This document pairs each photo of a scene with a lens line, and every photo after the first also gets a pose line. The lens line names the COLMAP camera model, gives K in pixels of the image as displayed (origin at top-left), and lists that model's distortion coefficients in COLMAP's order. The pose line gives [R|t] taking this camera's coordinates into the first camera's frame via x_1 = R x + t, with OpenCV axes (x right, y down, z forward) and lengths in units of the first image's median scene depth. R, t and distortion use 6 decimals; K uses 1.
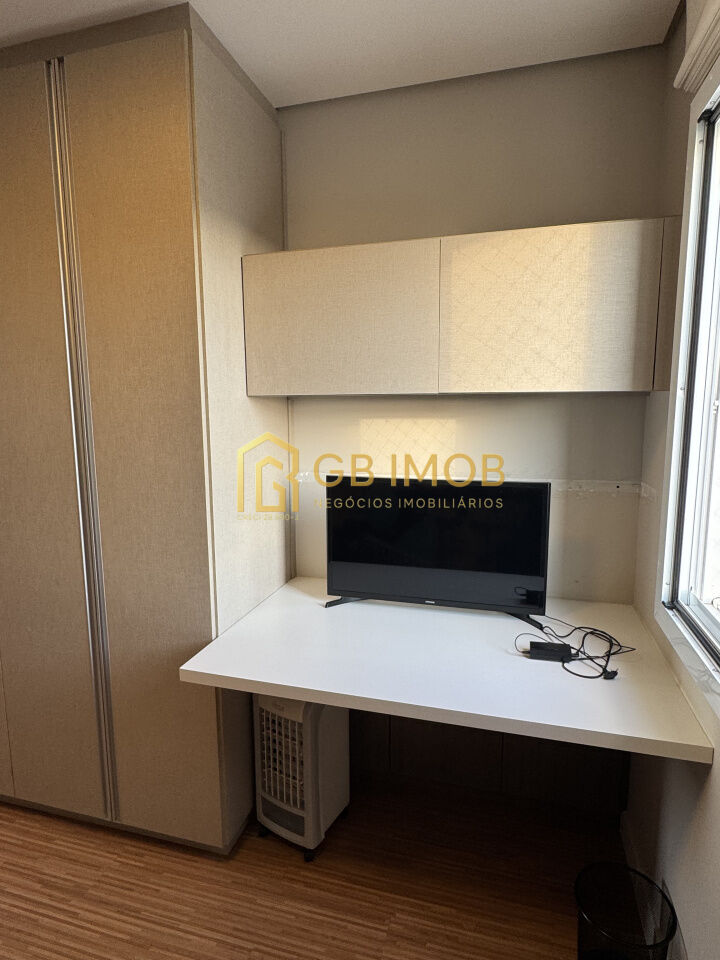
lens RADIAL K [[539.5, 0, 358.1], [0, 539.5, 477.9], [0, 0, 1]] dist [-0.000575, 0.000349]
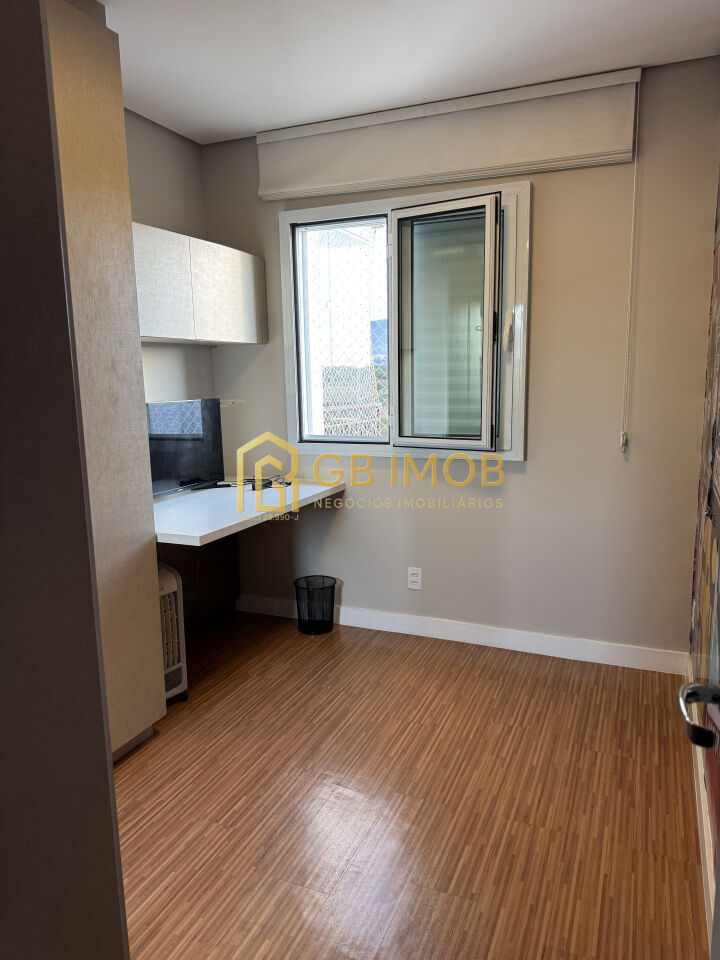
lens RADIAL K [[701.3, 0, 358.7], [0, 701.3, 482.4], [0, 0, 1]] dist [0.104425, -0.105210]
pose [[0.122577, -0.149721, 0.981101, -1.708702], [0.153810, 0.979477, 0.130257, 0.046953], [-0.980468, 0.134936, 0.143090, 0.297522]]
